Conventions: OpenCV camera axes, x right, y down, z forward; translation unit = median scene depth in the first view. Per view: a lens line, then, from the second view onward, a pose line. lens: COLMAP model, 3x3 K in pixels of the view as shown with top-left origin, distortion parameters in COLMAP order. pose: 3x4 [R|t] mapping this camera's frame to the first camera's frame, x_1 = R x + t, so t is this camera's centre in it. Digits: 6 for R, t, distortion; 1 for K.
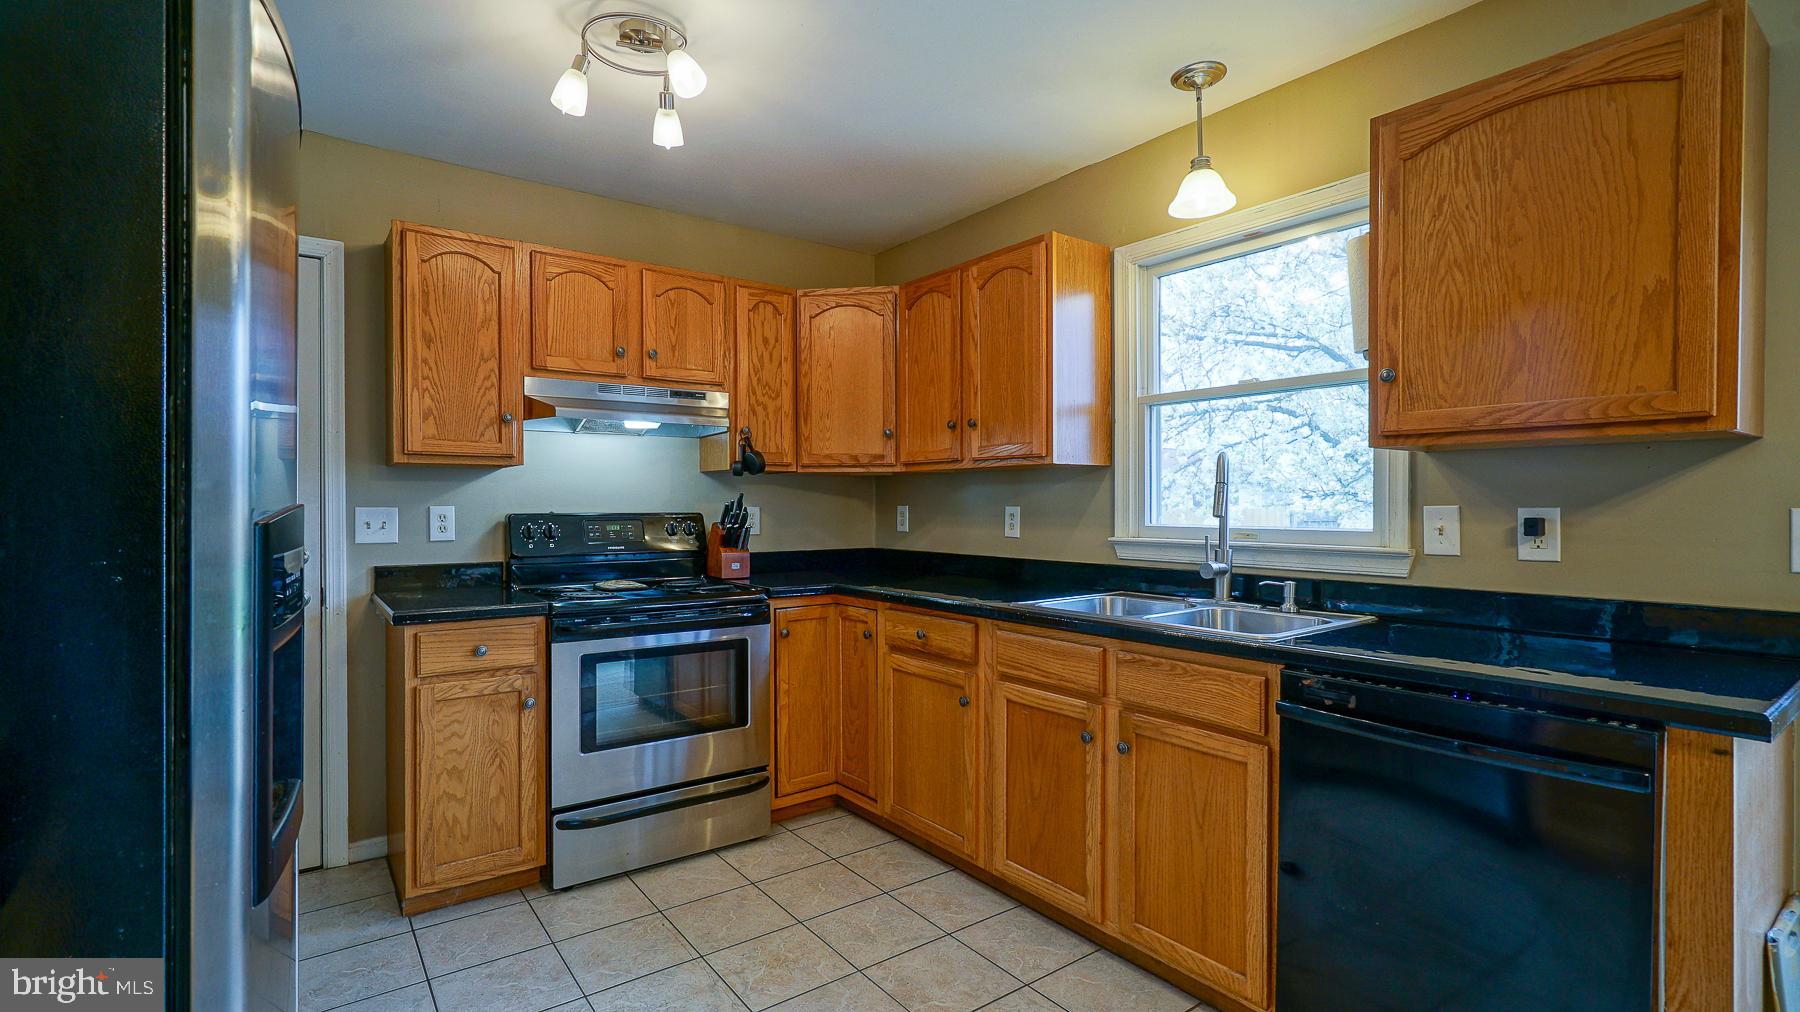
lens RADIAL K [[830.5, 0, 896.5], [0, 830.5, 512.1], [0, 0, 1]] dist [-0.011449, 0.000393]
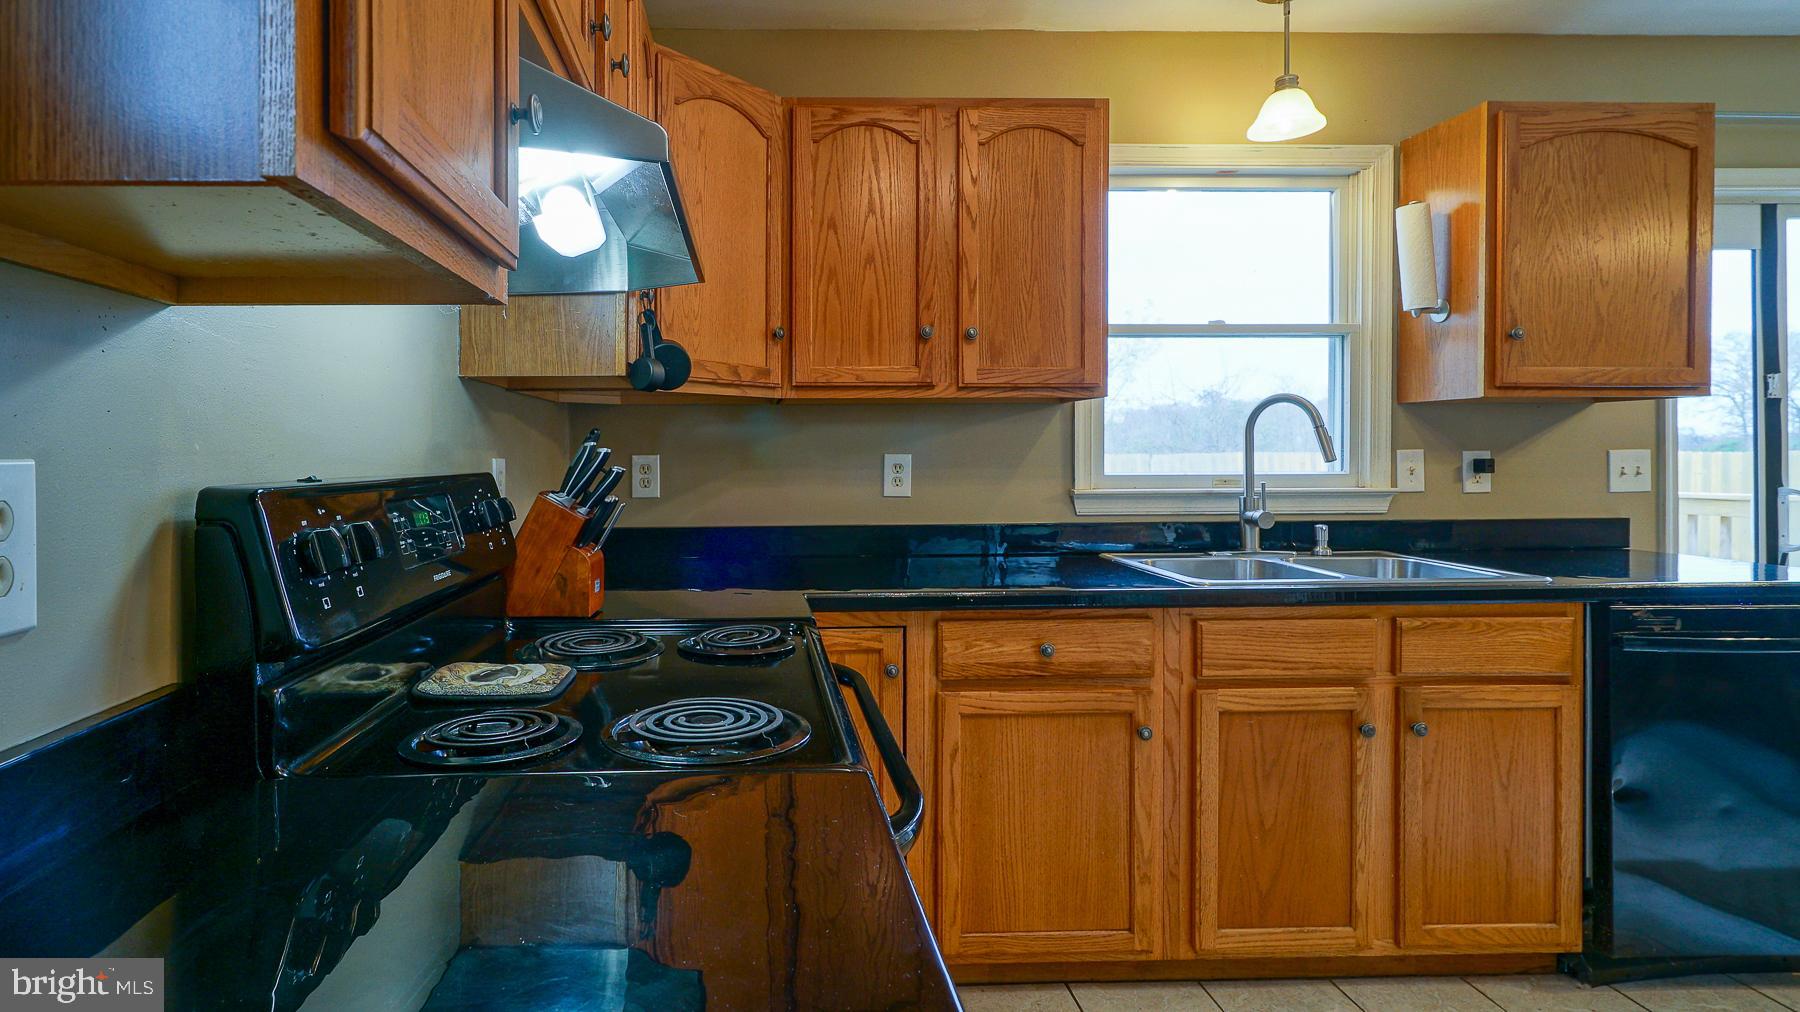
lens RADIAL K [[865.2, 0, 781.0], [0, 865.2, 453.2], [0, 0, 1]] dist [-0.001348, 0.000242]
pose [[0.571332, -0.004278, 0.820708, -0.645474], [0.012804, 0.999911, -0.003701, -0.007257], [-0.820619, 0.012623, 0.571336, 0.781958]]
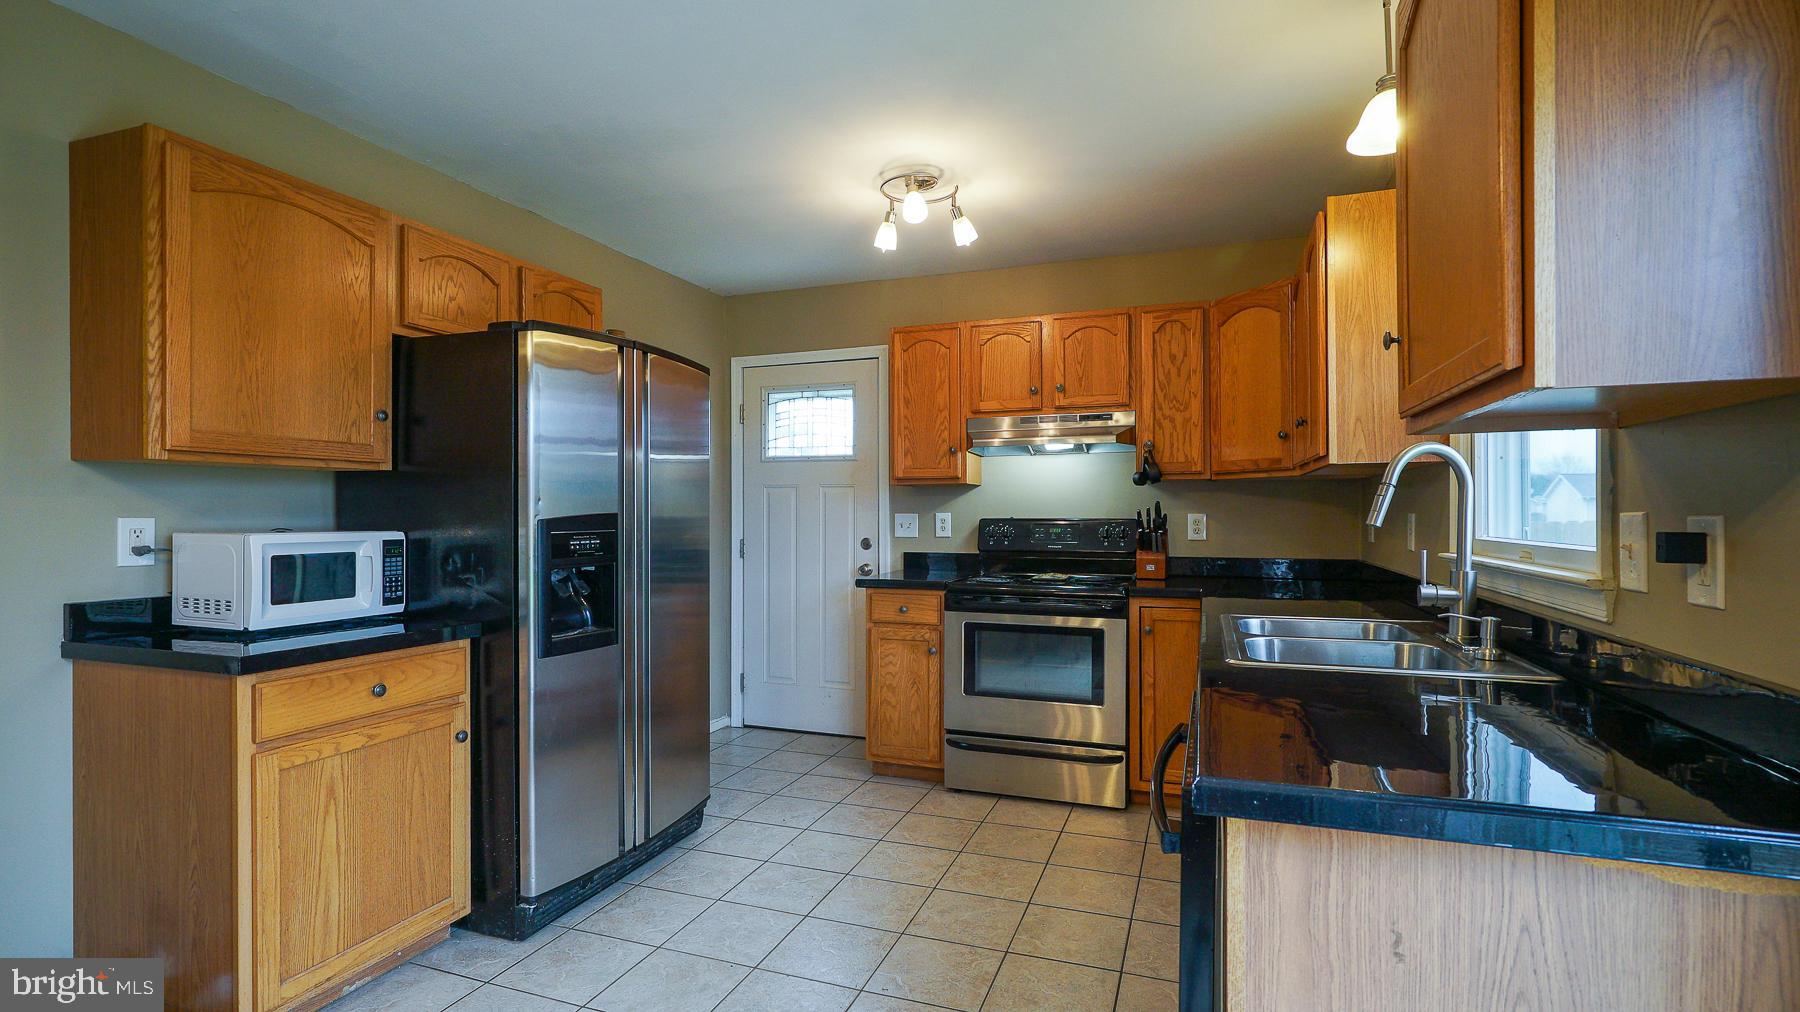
lens RADIAL K [[843.2, 0, 899.6], [0, 843.2, 517.0], [0, 0, 1]] dist [-0.001274, -0.000069]
pose [[0.550025, 0.003411, -0.835141, 0.672211], [-0.005877, 0.999983, 0.000214, -0.000052], [0.835128, 0.004790, 0.550035, 0.136771]]
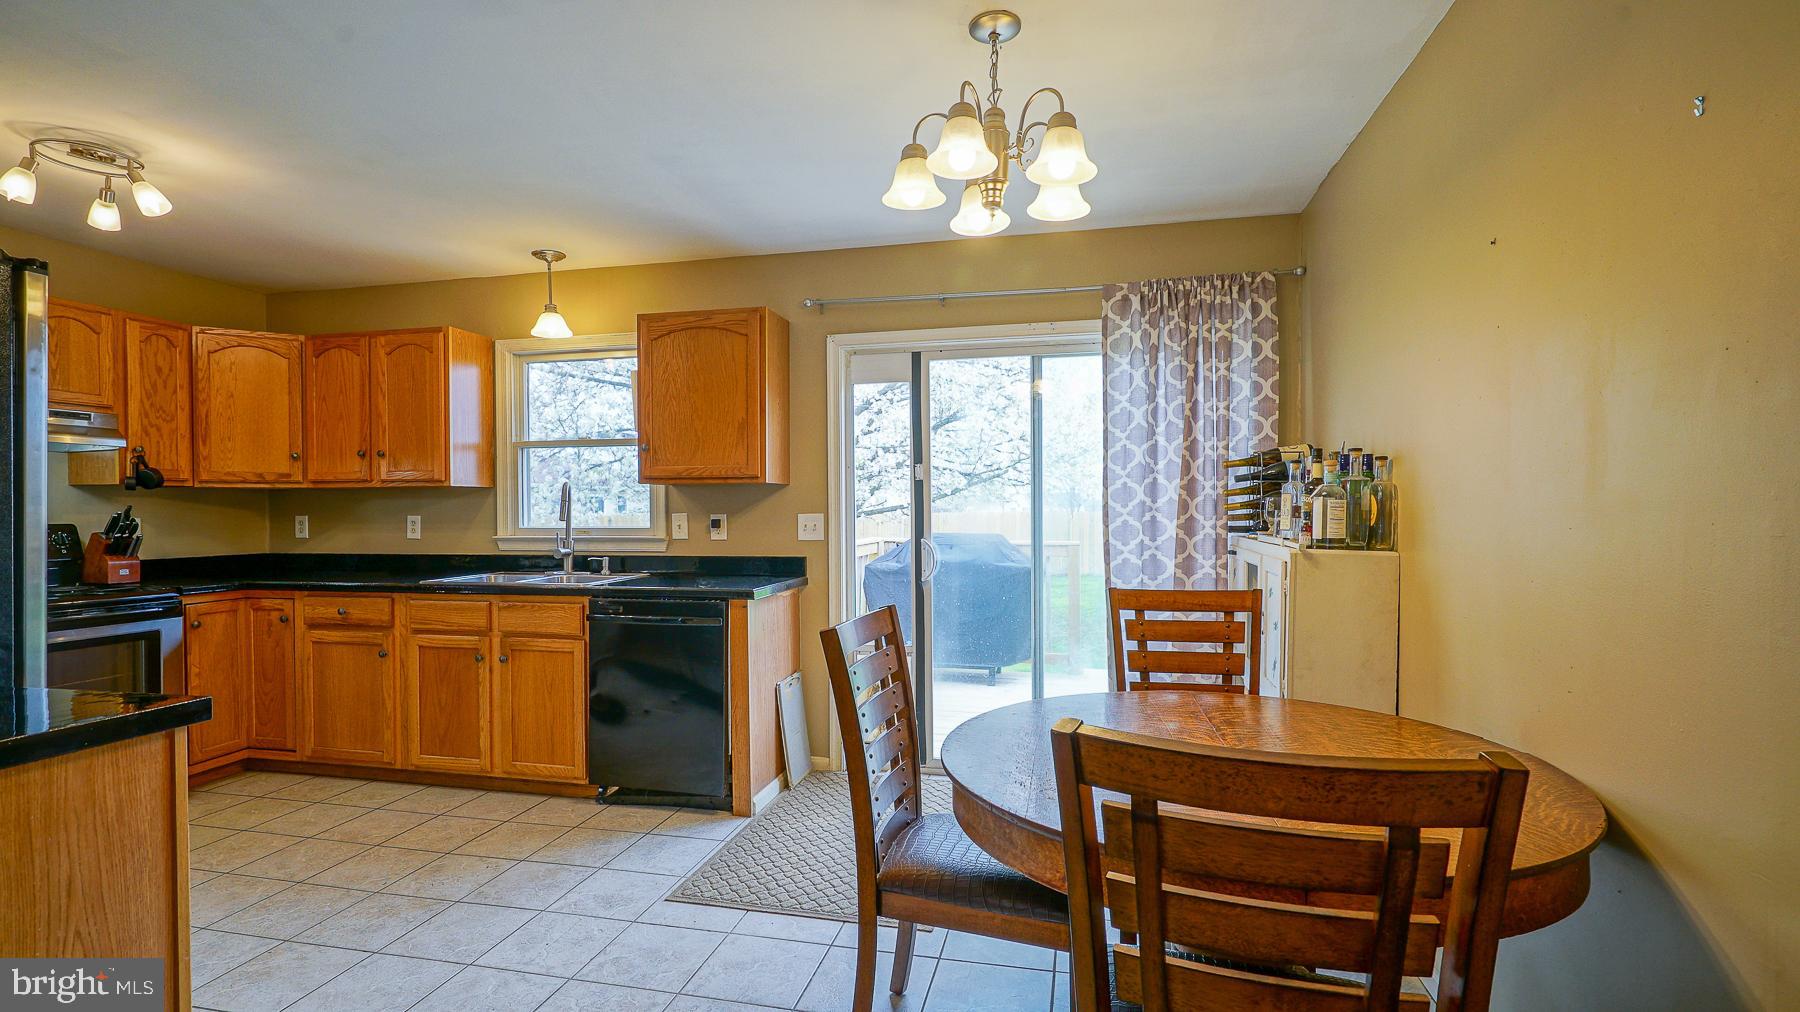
lens RADIAL K [[815.0, 0, 907.7], [0, 815.0, 515.0], [0, 0, 1]] dist [-0.002653, -0.000129]
pose [[0.752399, -0.008062, 0.658658, -0.147641], [0.010946, 0.999940, -0.000264, 0.001399], [-0.658616, 0.007408, 0.752442, -0.595240]]
